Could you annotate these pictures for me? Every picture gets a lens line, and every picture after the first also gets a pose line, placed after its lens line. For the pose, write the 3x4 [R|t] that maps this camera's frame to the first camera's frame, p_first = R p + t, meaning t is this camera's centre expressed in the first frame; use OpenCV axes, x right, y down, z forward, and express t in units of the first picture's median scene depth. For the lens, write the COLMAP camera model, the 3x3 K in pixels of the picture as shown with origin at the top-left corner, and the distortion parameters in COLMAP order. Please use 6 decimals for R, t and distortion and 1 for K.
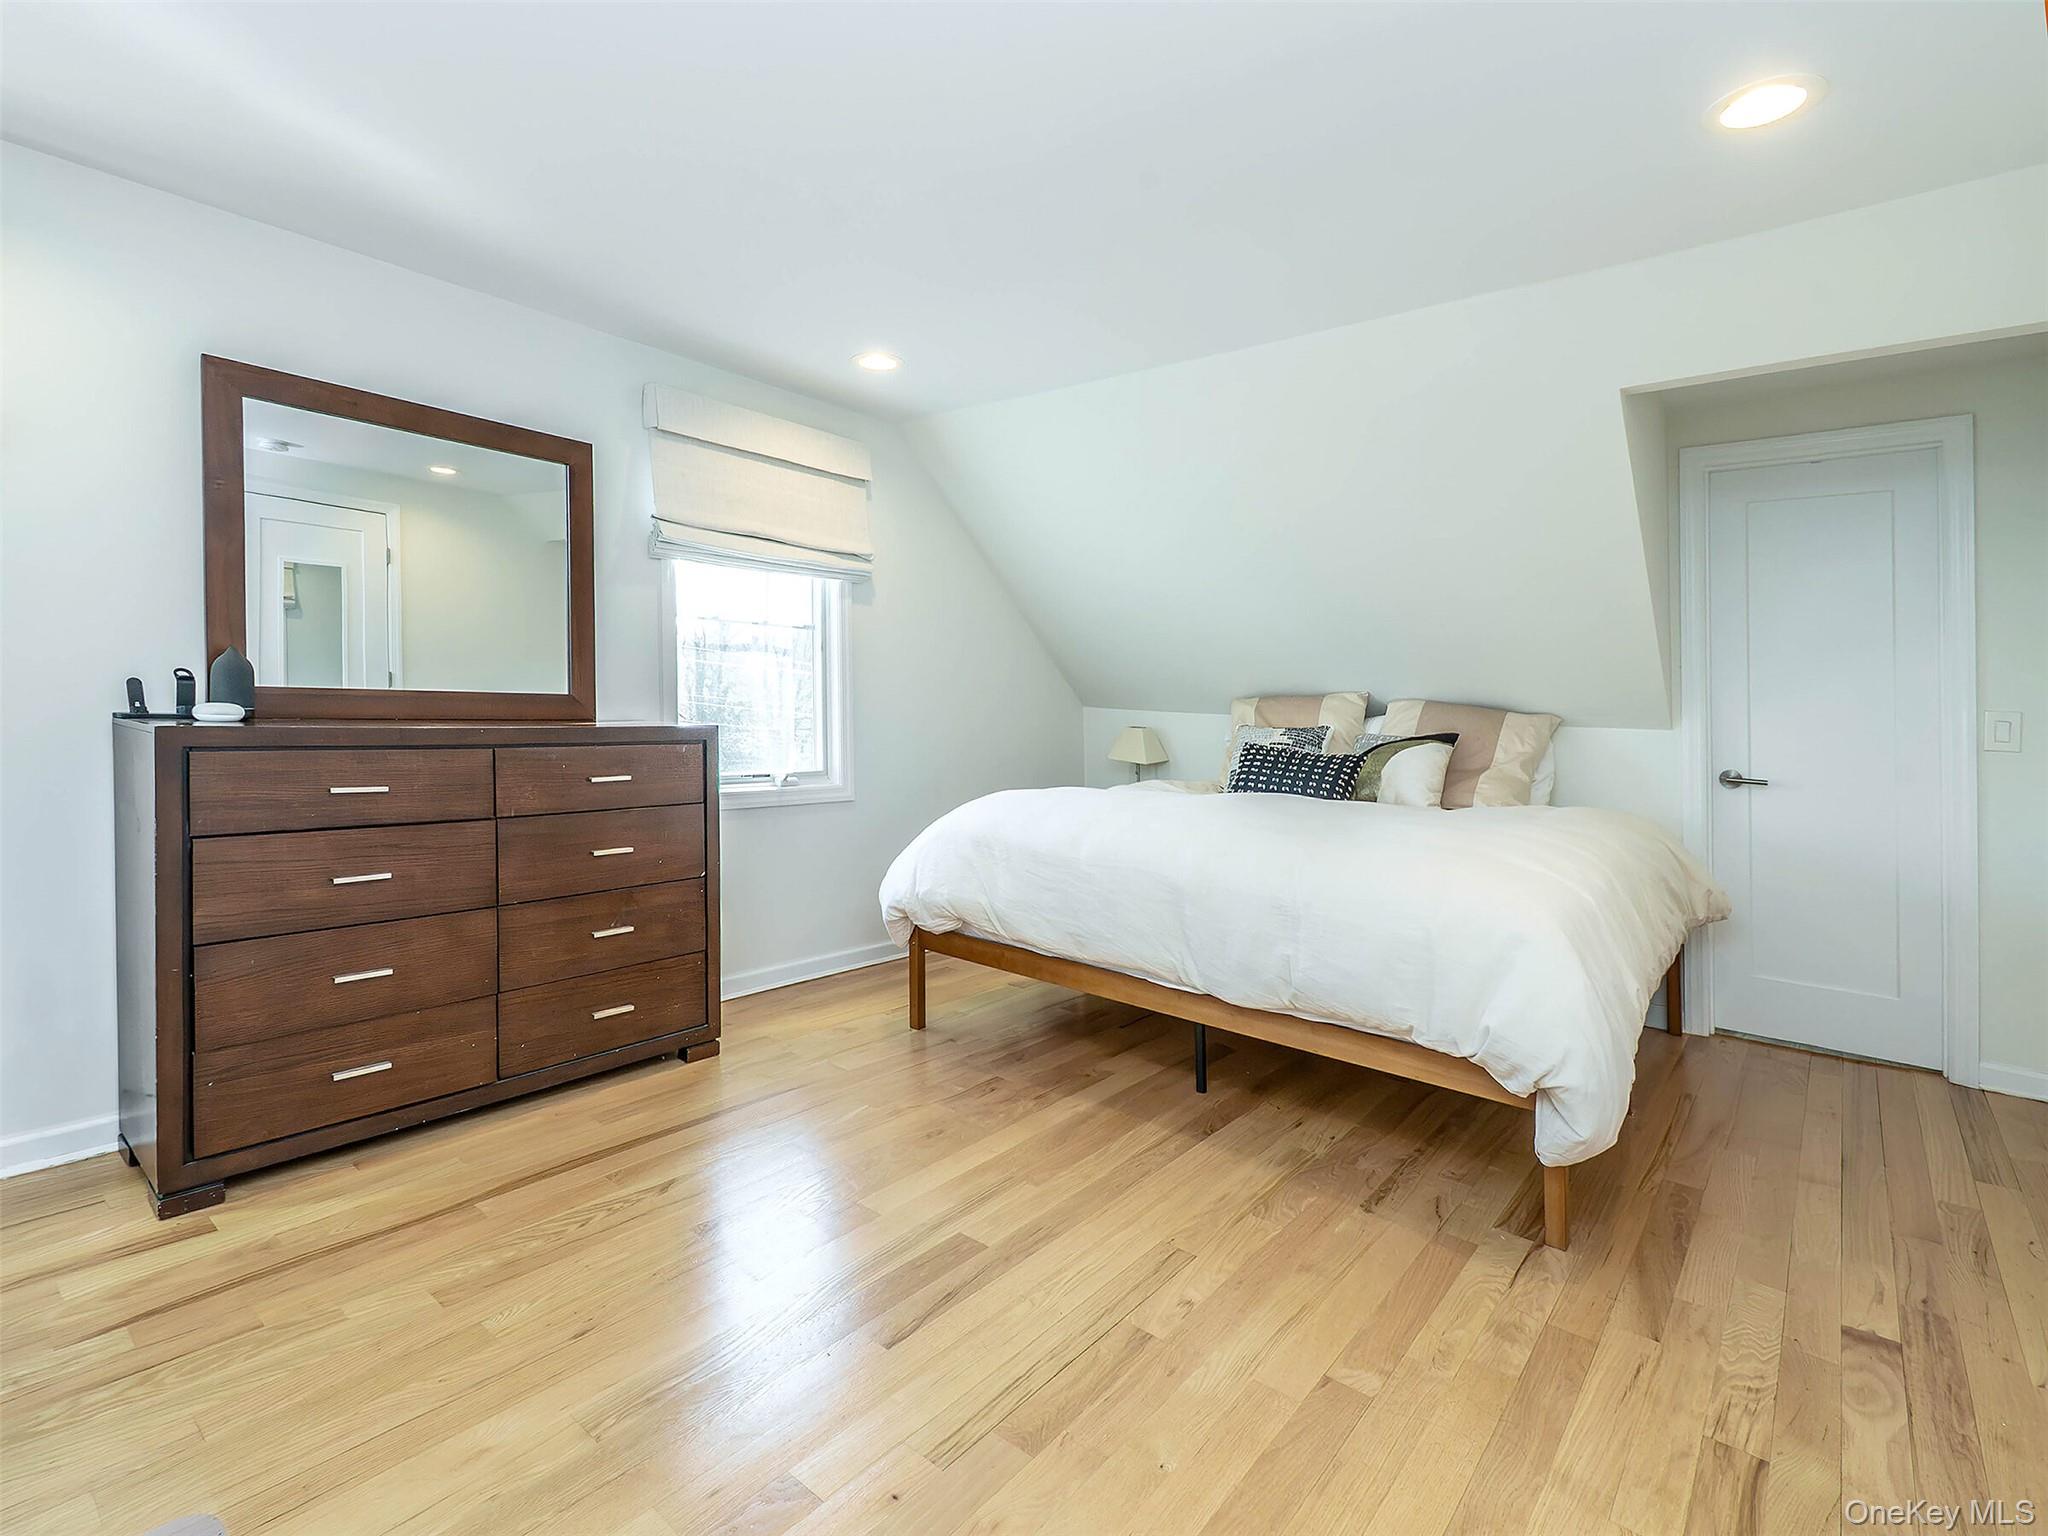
lens RADIAL K [[959.6, 0, 1021.3], [0, 959.6, 682.8], [0, 0, 1]] dist [-0.001686, -0.000584]
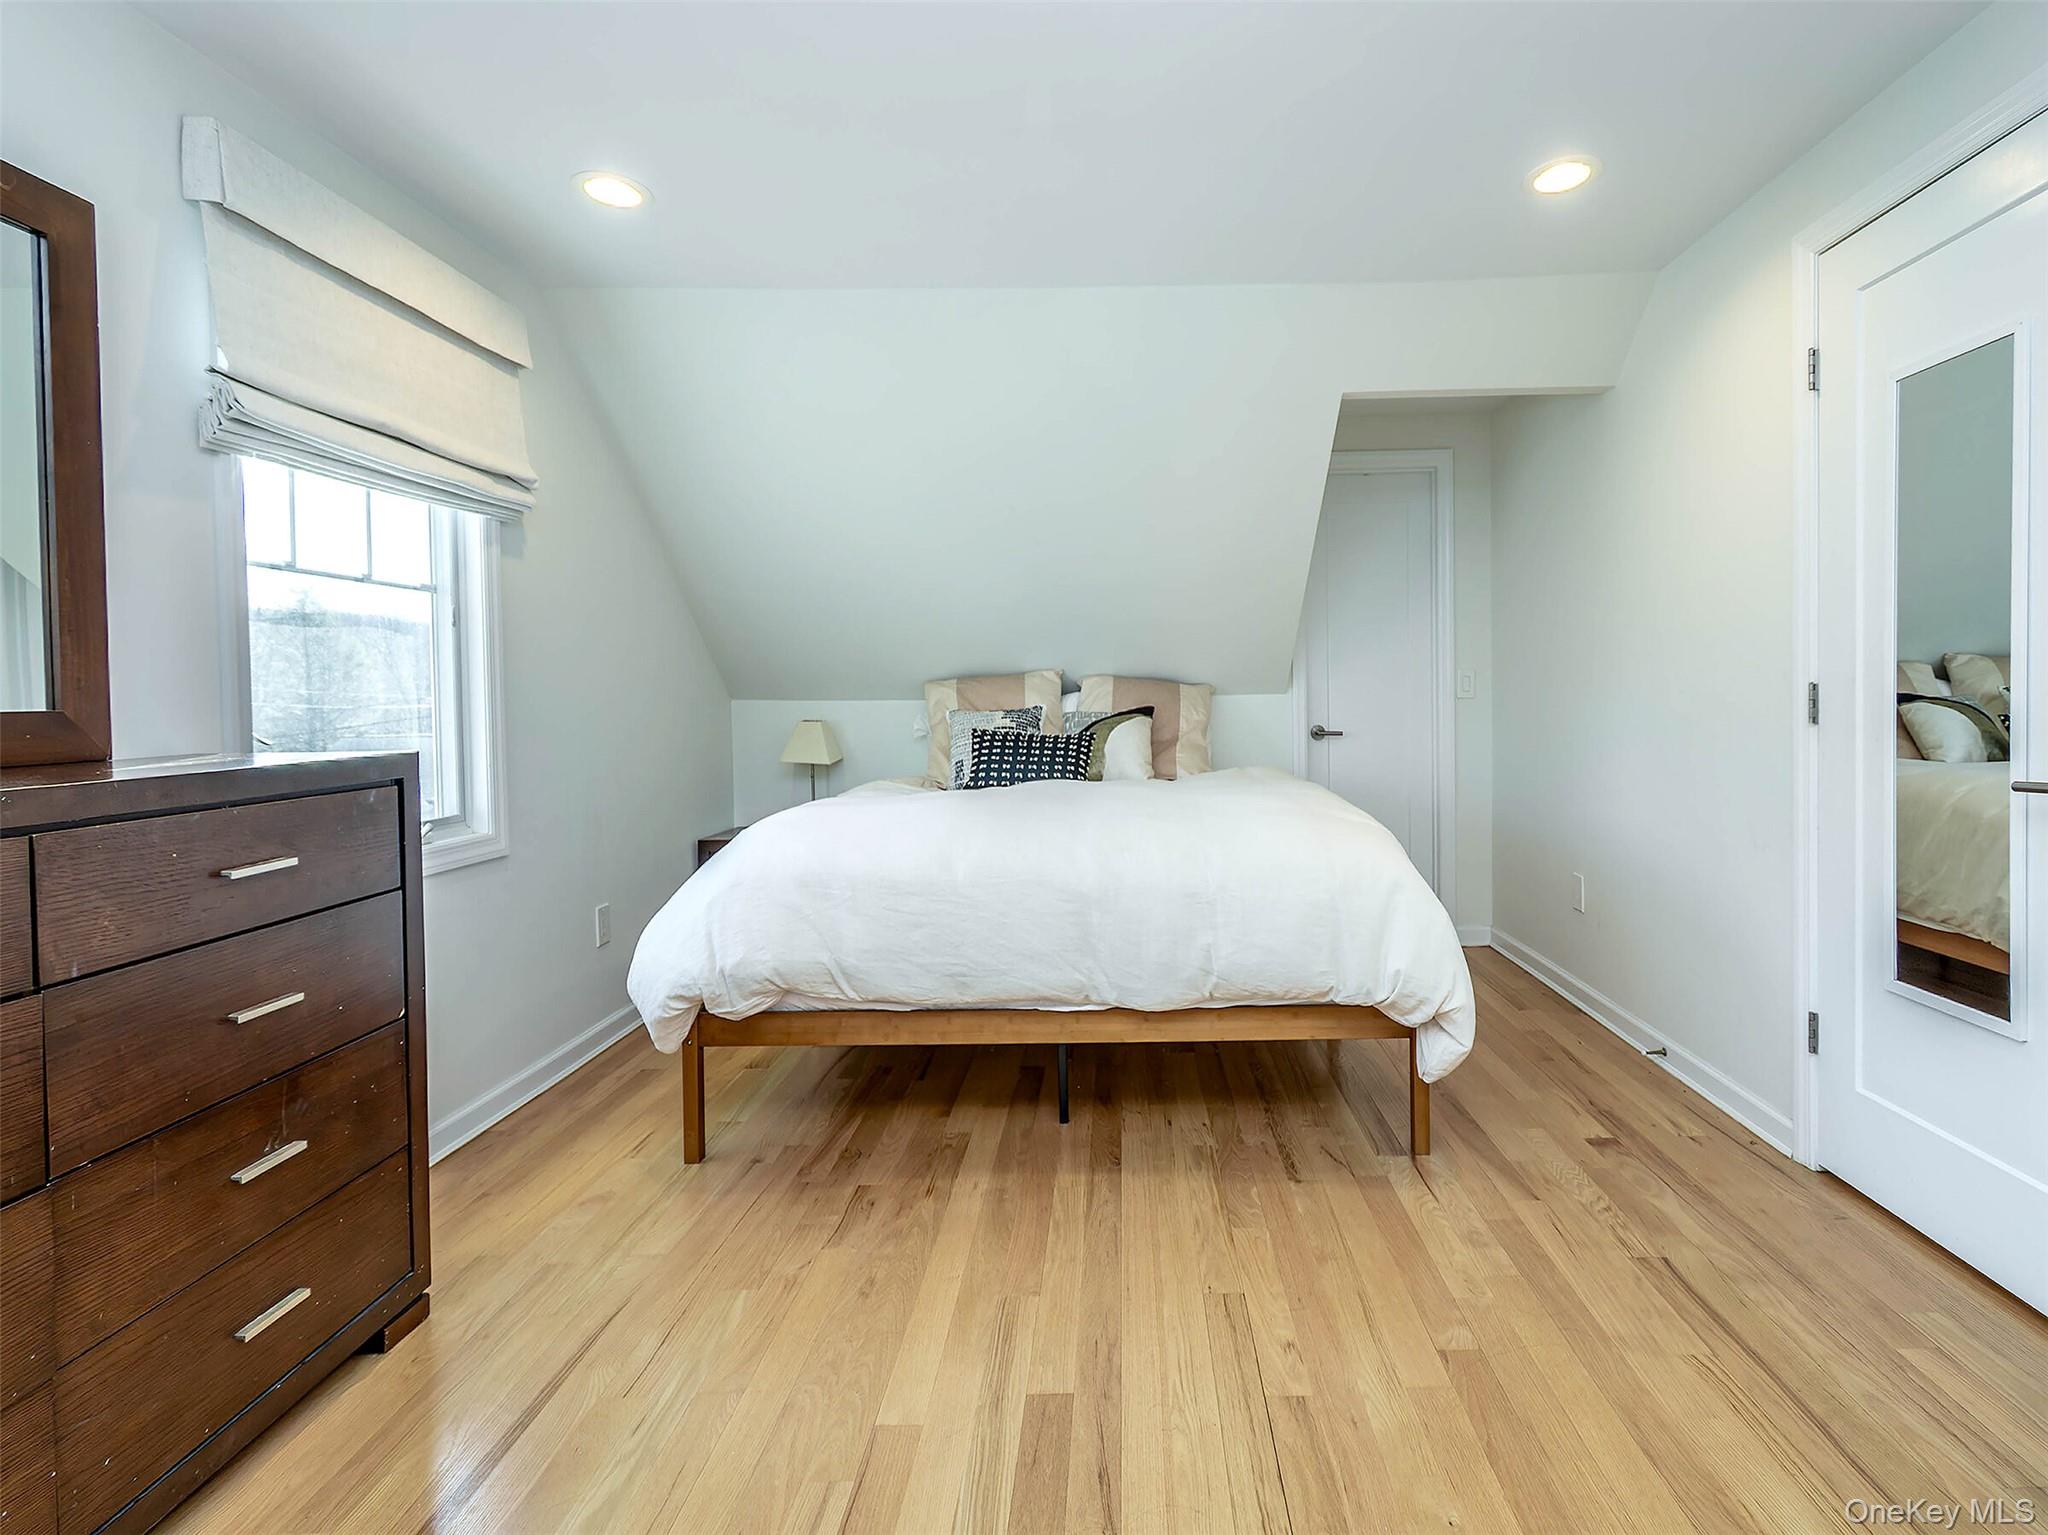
lens RADIAL K [[1026.0, 0, 1011.6], [0, 1026.0, 679.4], [0, 0, 1]] dist [0.004120, 0.000266]
pose [[0.770142, -0.032986, 0.637019, -0.416776], [0.028580, 0.999444, 0.017199, 0.000865], [-0.637232, 0.004960, 0.770656, 0.284150]]
